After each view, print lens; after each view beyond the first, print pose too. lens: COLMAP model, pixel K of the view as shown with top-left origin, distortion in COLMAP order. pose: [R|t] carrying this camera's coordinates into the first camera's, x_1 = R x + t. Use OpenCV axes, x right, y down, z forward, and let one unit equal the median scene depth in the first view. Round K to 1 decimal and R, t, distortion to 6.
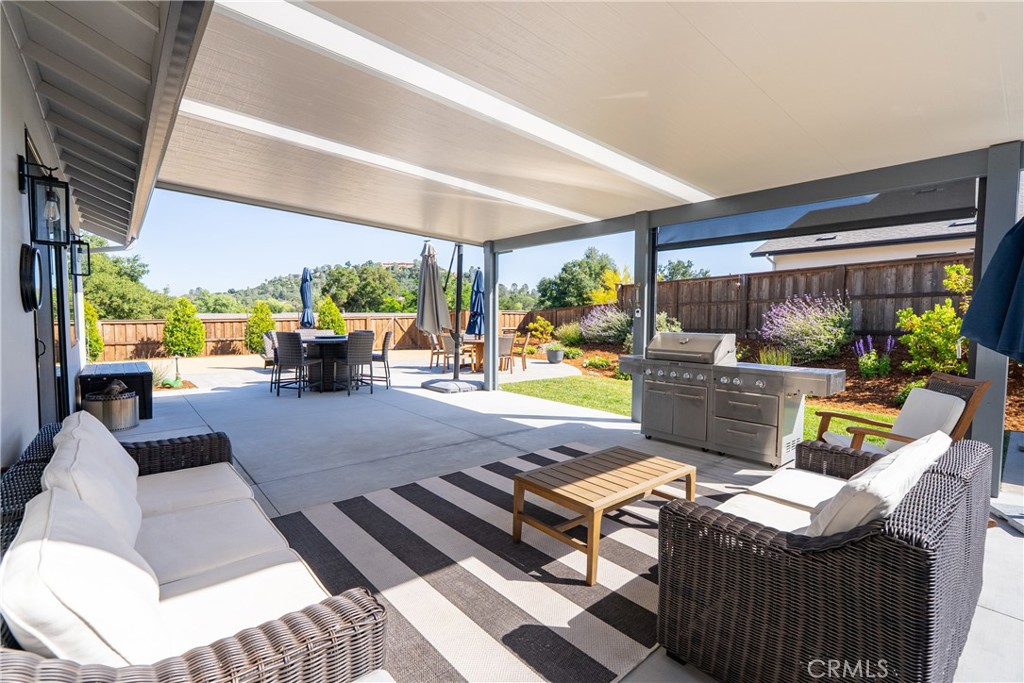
lens RADIAL K [[460.6, 0, 510.8], [0, 460.6, 340.1], [0, 0, 1]] dist [-0.008515, 0.002472]
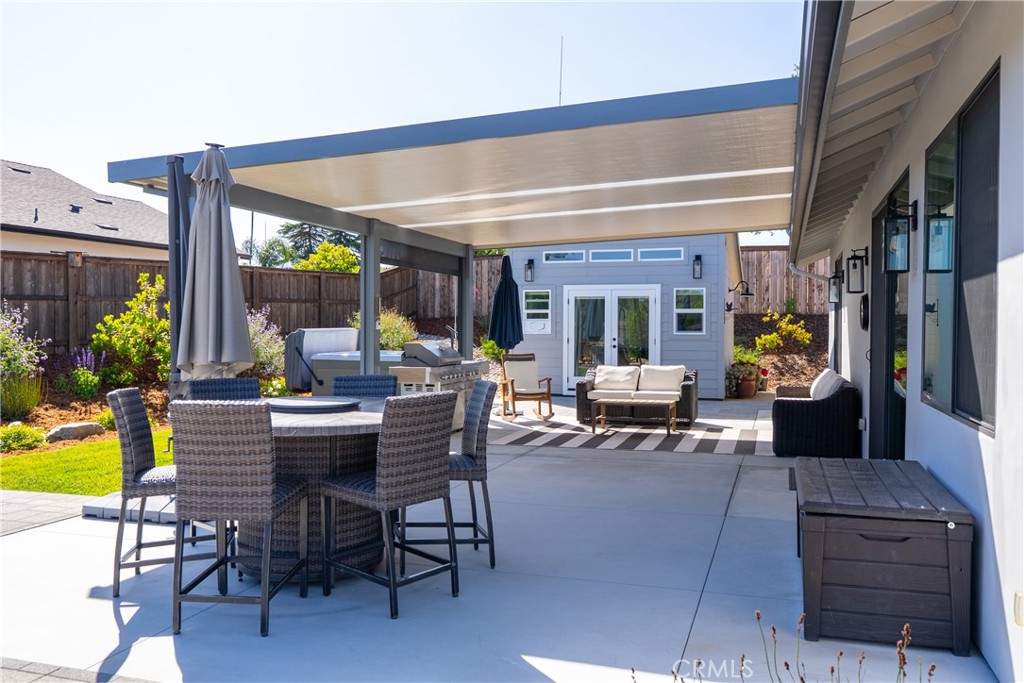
lens RADIAL K [[820.8, 0, 509.6], [0, 820.8, 336.4], [0, 0, 1]] dist [0.007512, 0.000049]
pose [[-0.514021, -0.019749, 0.857550, -0.753283], [0.037470, 0.998264, 0.045449, -0.058598], [-0.856959, 0.055494, -0.512389, 0.937100]]
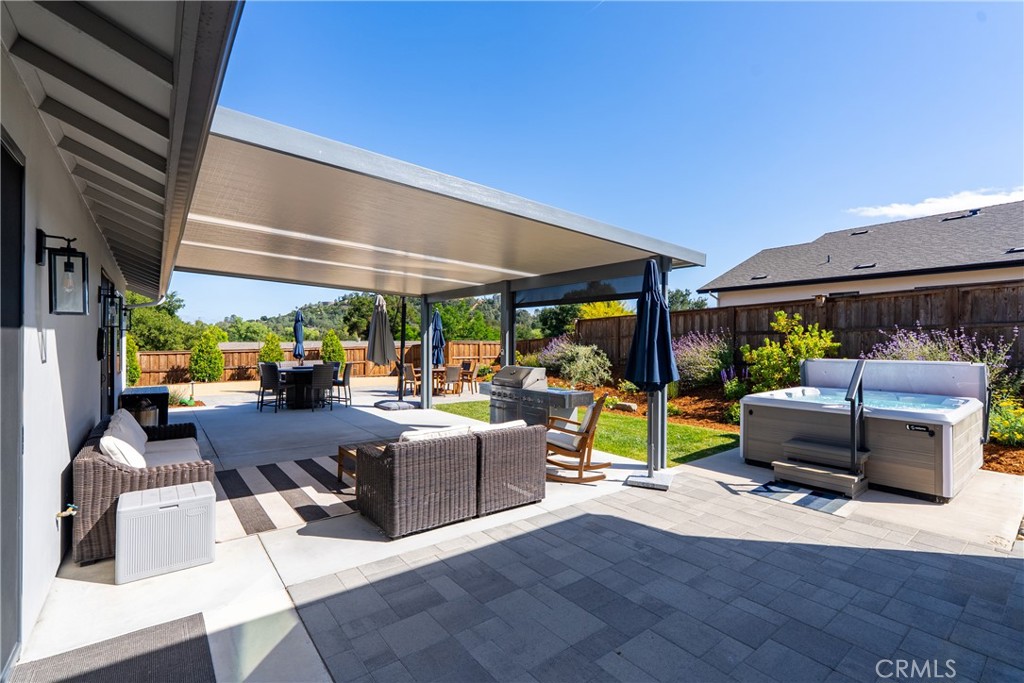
lens RADIAL K [[460.6, 0, 511.2], [0, 460.6, 342.9], [0, 0, 1]] dist [-0.008515, 0.002472]
pose [[0.998677, -0.002918, -0.051341, 0.214867], [0.000376, 0.998776, -0.049462, -0.009219], [0.051423, 0.049378, 0.997456, -0.229962]]
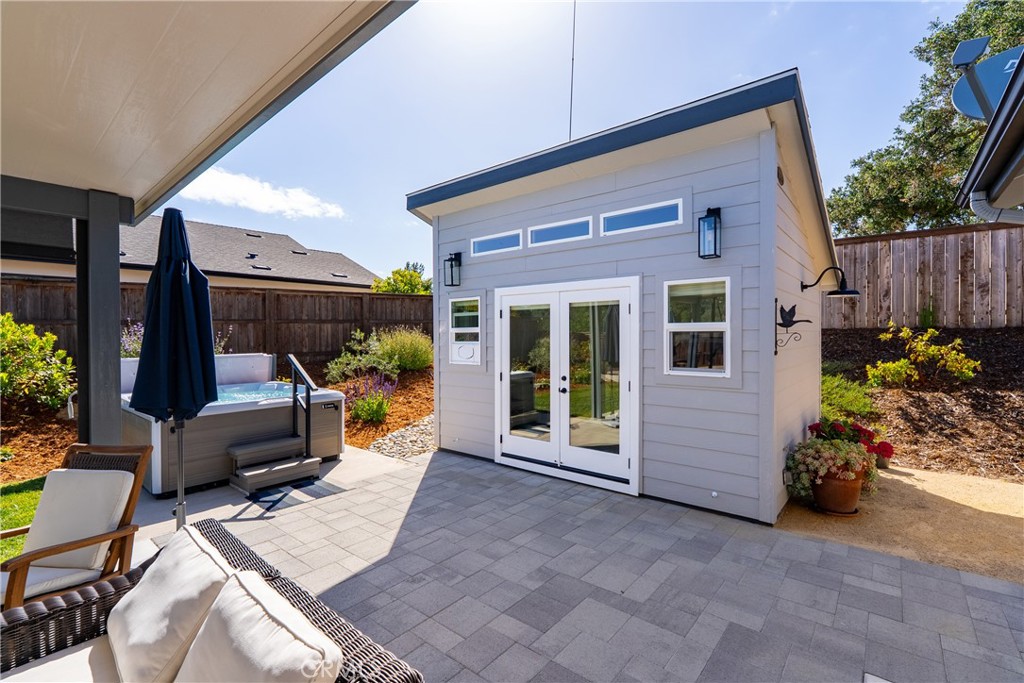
lens RADIAL K [[460.6, 0, 507.5], [0, 460.6, 341.3], [0, 0, 1]] dist [-0.008515, 0.002472]
pose [[-0.159322, -0.019094, 0.987042, -0.006216], [0.053271, 0.998190, 0.027908, -0.031965], [-0.985788, 0.057027, -0.158017, 0.109735]]
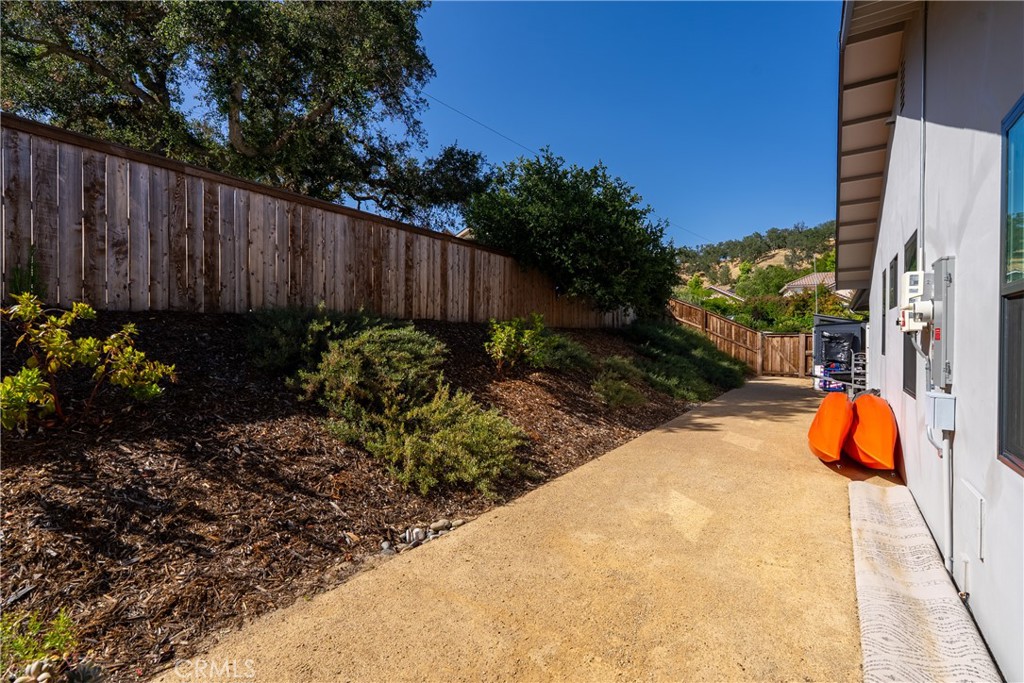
lens RADIAL K [[460.6, 0, 512.8], [0, 460.6, 337.5], [0, 0, 1]] dist [-0.008515, 0.002472]
pose [[-0.965824, -0.014140, -0.258813, 0.349623], [-0.028250, 0.998305, 0.050878, 0.001744], [0.257655, 0.056450, -0.964587, -0.224481]]
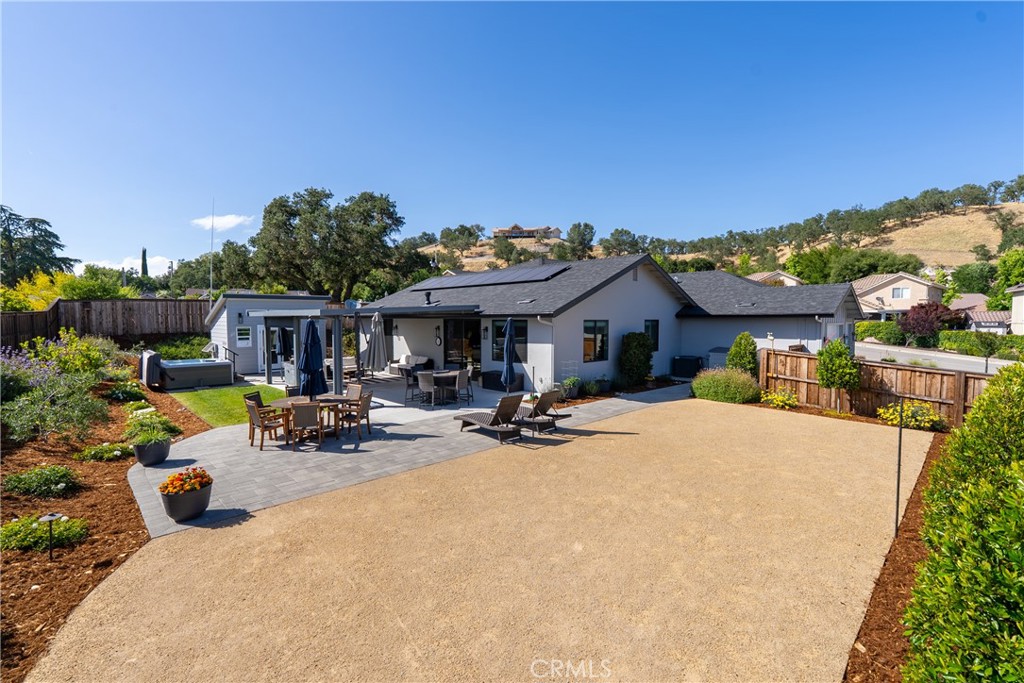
lens RADIAL K [[460.6, 0, 511.1], [0, 460.6, 335.4], [0, 0, 1]] dist [-0.008515, 0.002472]
pose [[-0.997937, -0.002667, -0.064143, -0.422911], [-0.008692, 0.995549, 0.093845, -0.232745], [0.063607, 0.094209, -0.993518, 2.092235]]
